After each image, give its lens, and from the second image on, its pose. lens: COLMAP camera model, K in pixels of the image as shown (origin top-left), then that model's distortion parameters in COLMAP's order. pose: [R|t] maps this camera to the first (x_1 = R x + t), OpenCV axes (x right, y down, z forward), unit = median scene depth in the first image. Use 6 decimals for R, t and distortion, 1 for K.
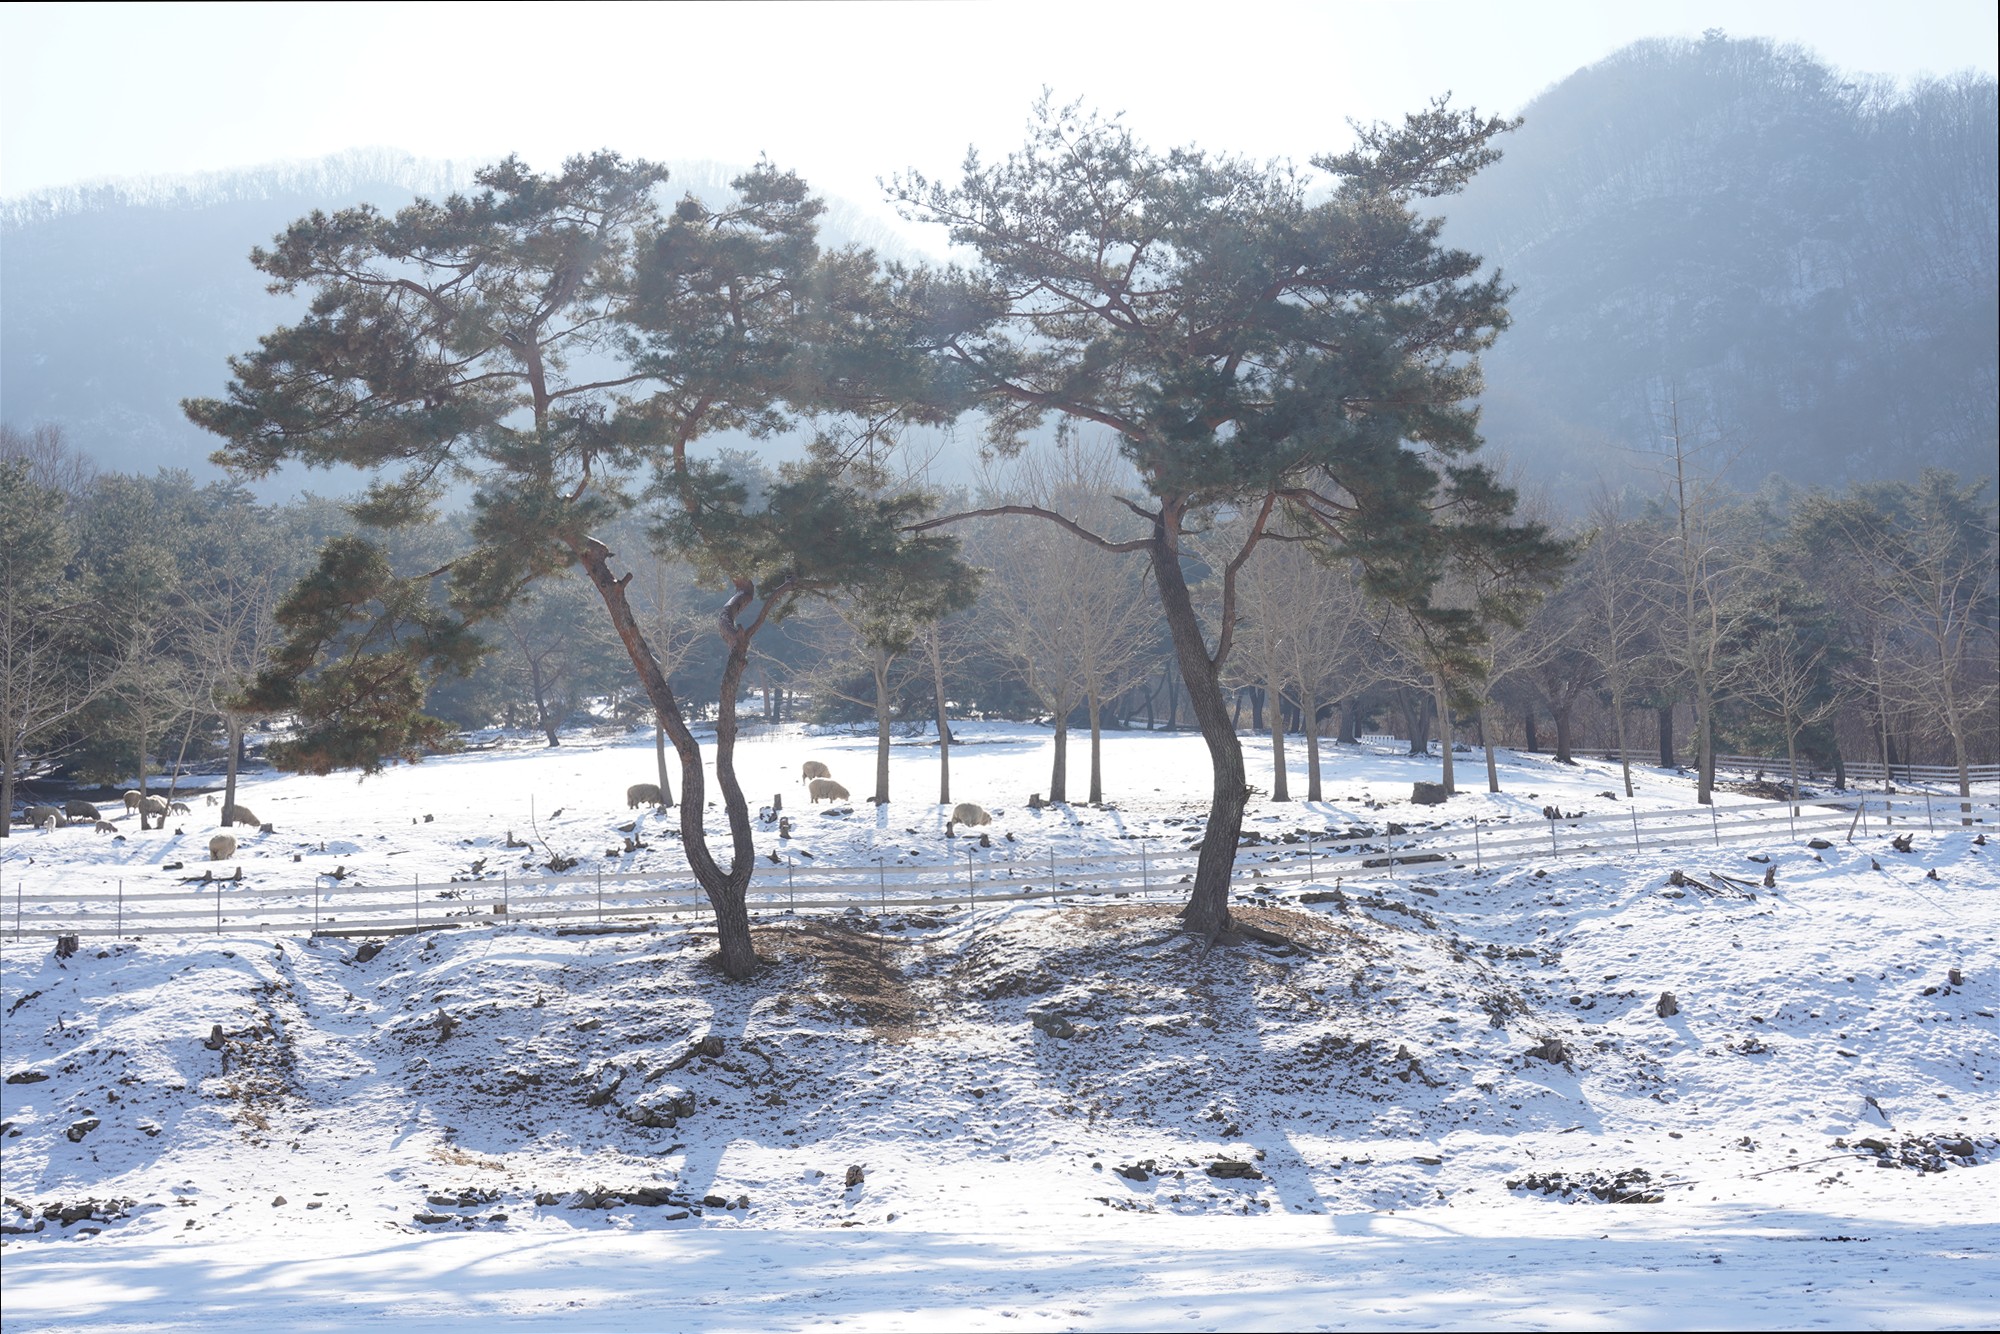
lens RADIAL K [[2381.6, 0, 996.2], [0, 2381.6, 659.6], [0, 0, 1]] dist [-0.003122, 0.000000]
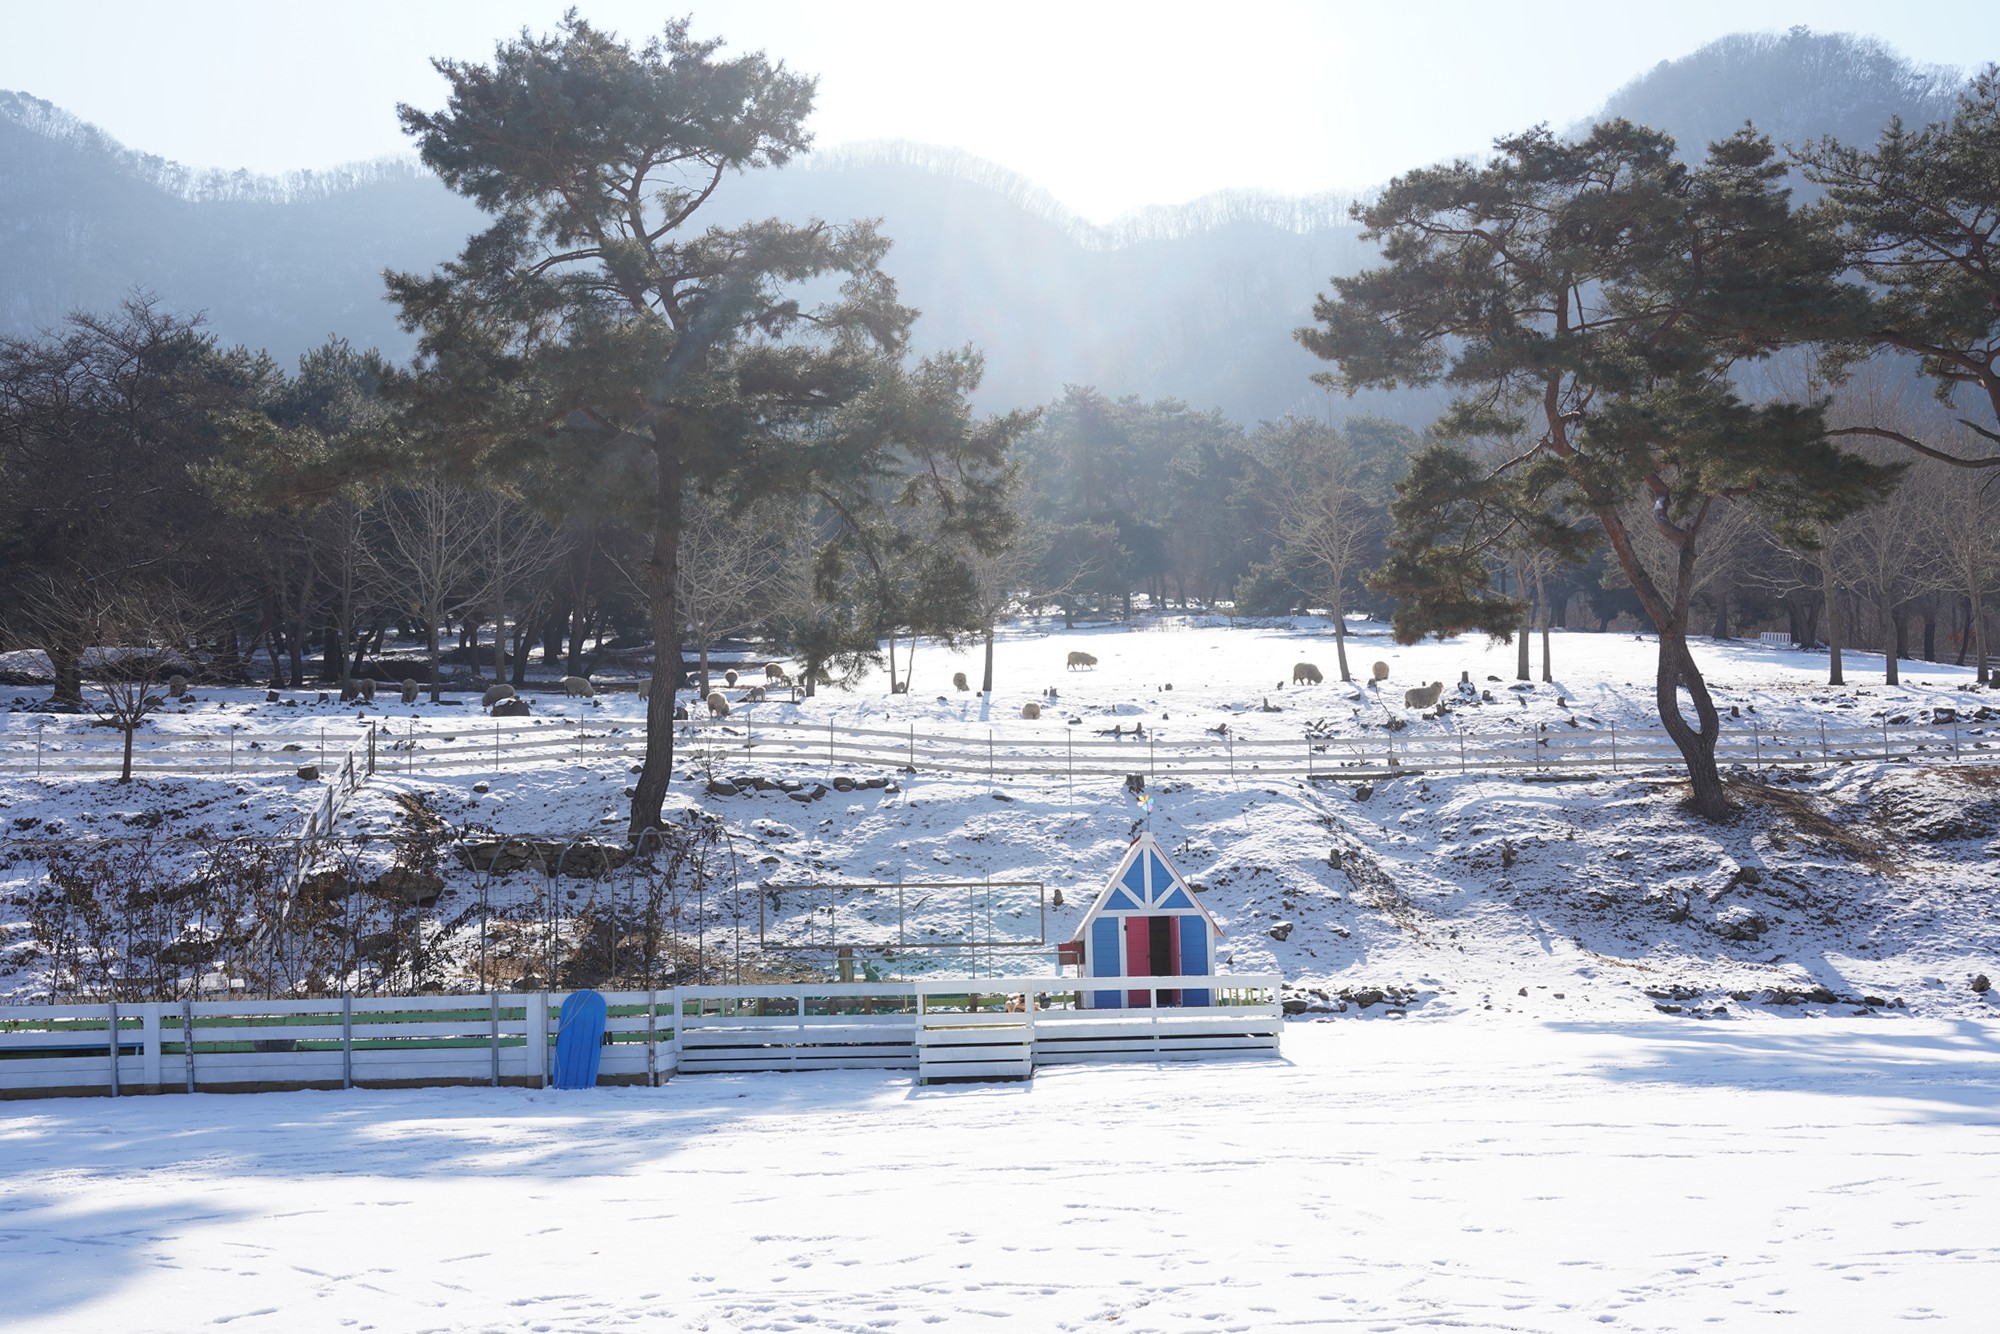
lens RADIAL K [[1994.0, 0, 999.2], [0, 1994.0, 688.2], [0, 0, 1]] dist [0.005403, 0.000000]
pose [[0.998534, 0.016525, -0.051541, -0.411005], [-0.013368, 0.998049, 0.060994, 0.010738], [0.052449, -0.060216, 0.996807, -0.017659]]
